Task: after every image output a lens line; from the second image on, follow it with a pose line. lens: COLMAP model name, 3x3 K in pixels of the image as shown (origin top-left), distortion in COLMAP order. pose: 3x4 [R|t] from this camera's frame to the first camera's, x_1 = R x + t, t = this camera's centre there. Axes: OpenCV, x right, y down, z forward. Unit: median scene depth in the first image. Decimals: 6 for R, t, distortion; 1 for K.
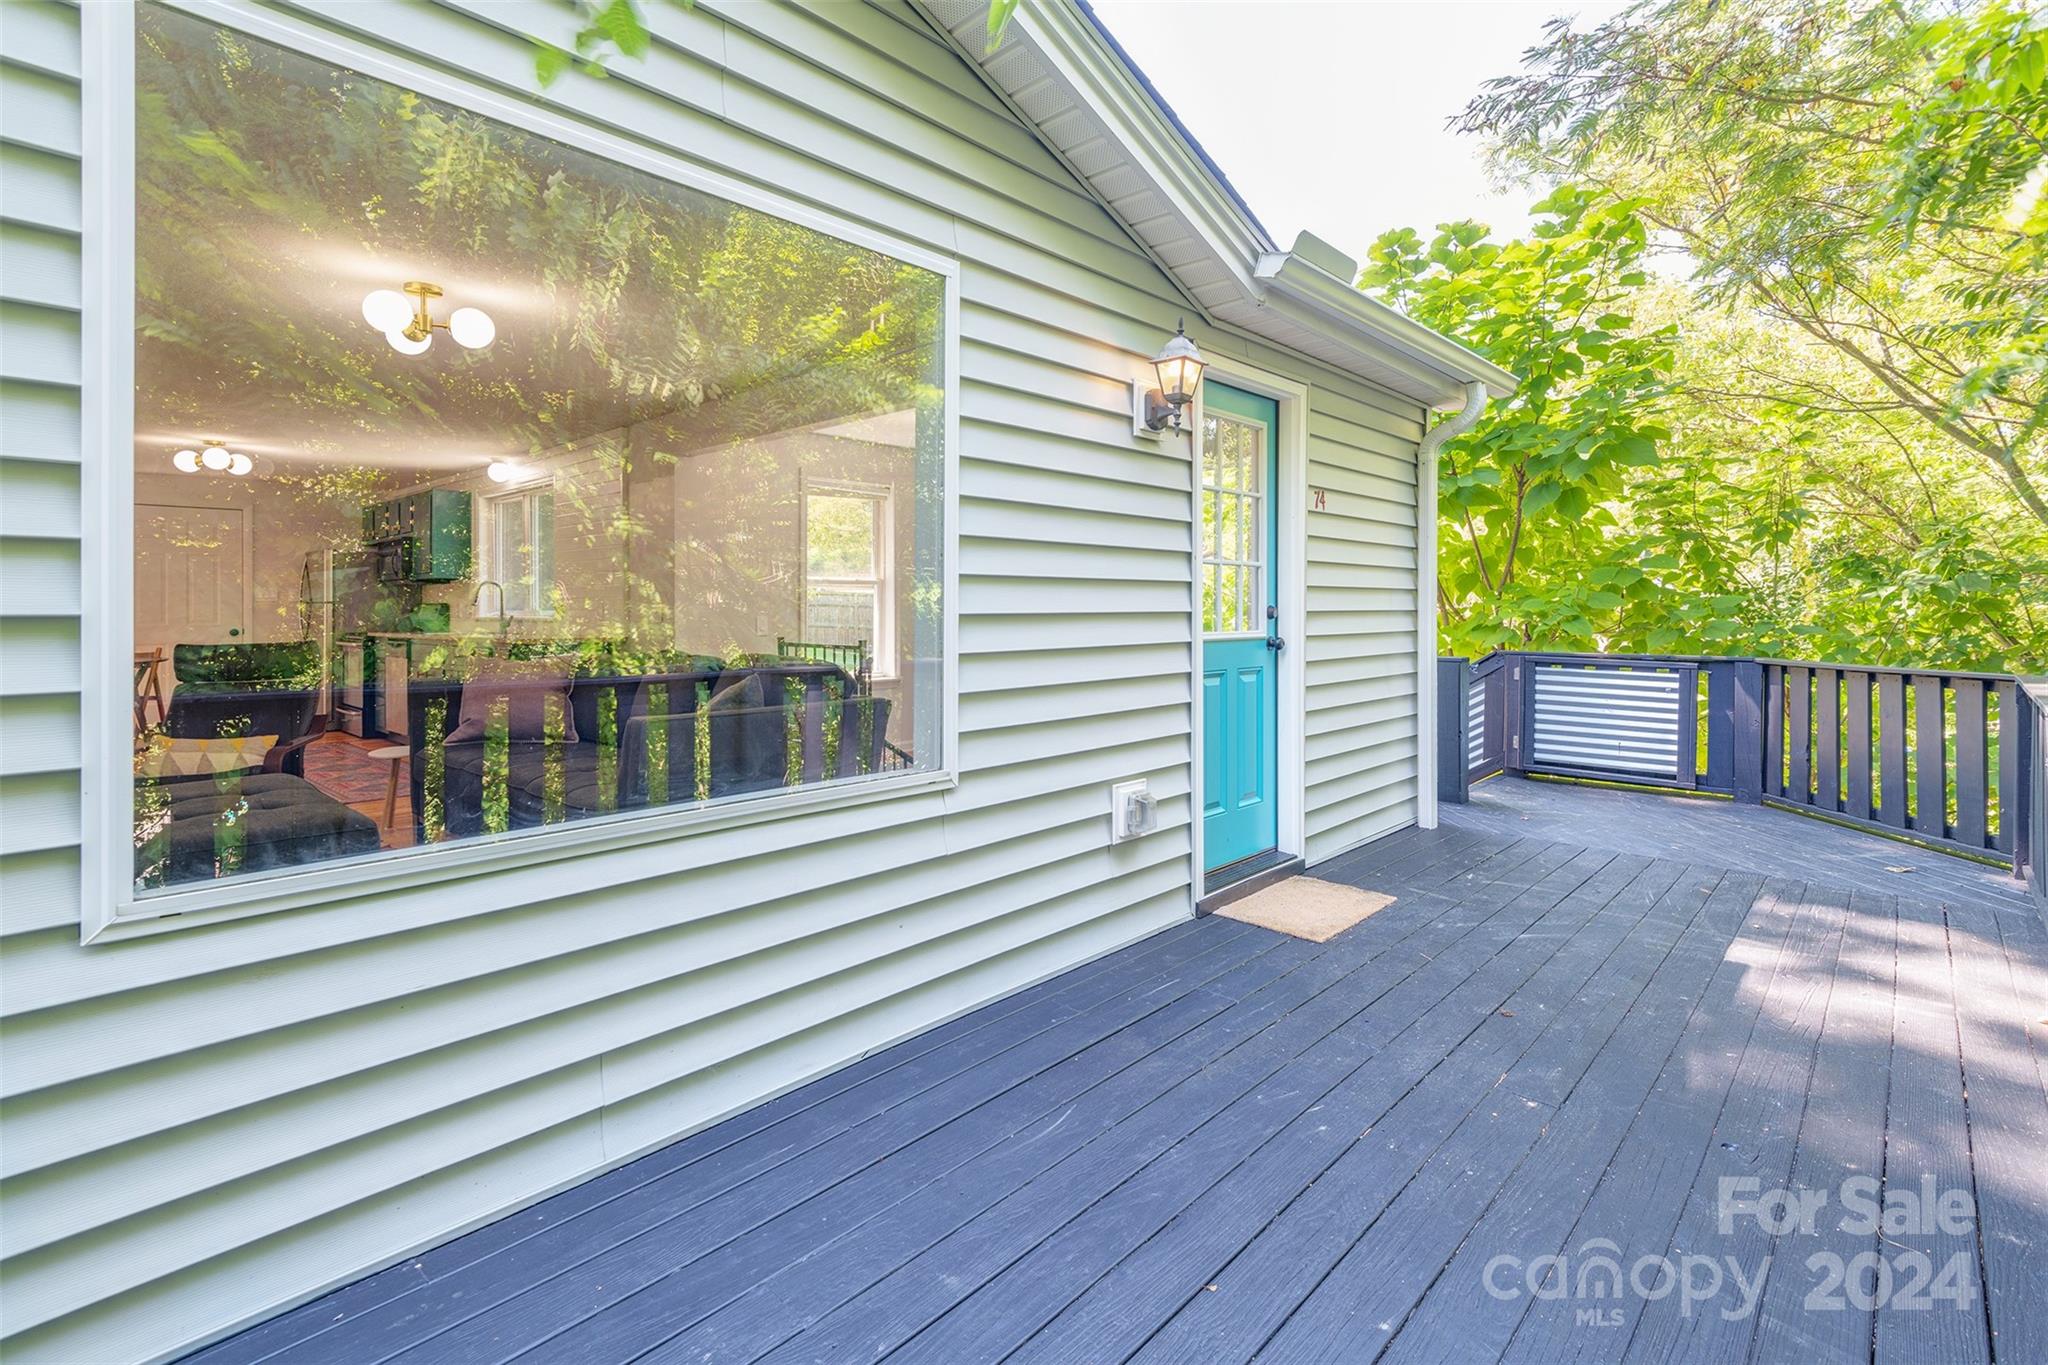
lens RADIAL K [[947.5, 0, 1023.6], [0, 947.5, 616.5], [0, 0, 1]] dist [0.000901, 0.000077]
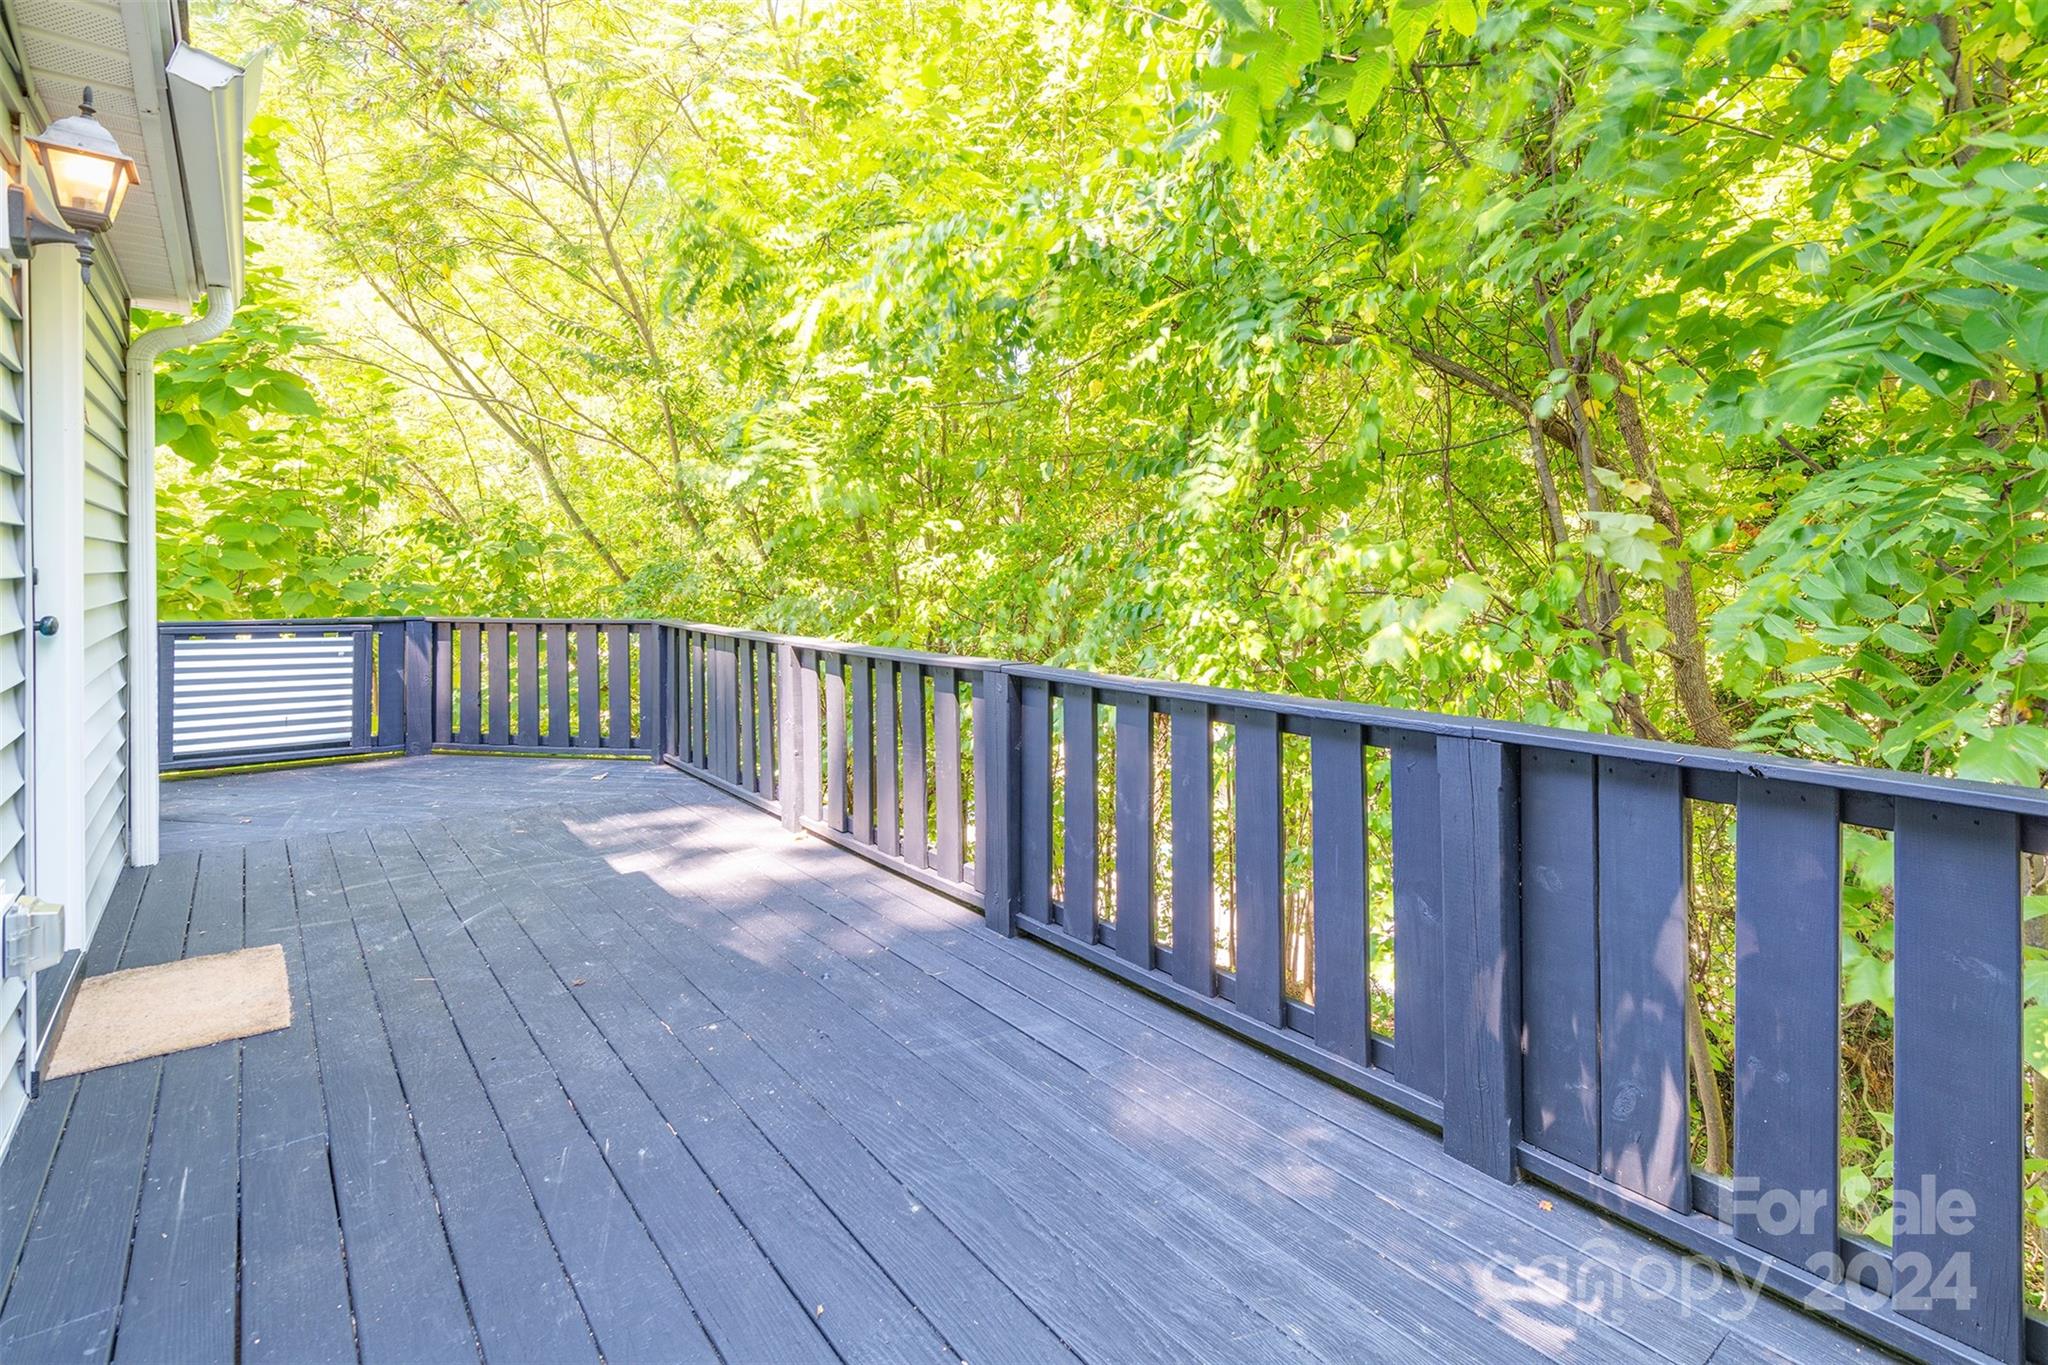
lens RADIAL K [[961.6, 0, 1023.3], [0, 961.6, 571.8], [0, 0, 1]] dist [0.000401, -0.000142]
pose [[0.140063, -0.000495, 0.990142, -0.197894], [0.002584, 0.999997, 0.000135, -0.004787], [-0.990139, 0.002540, 0.140064, 0.186281]]
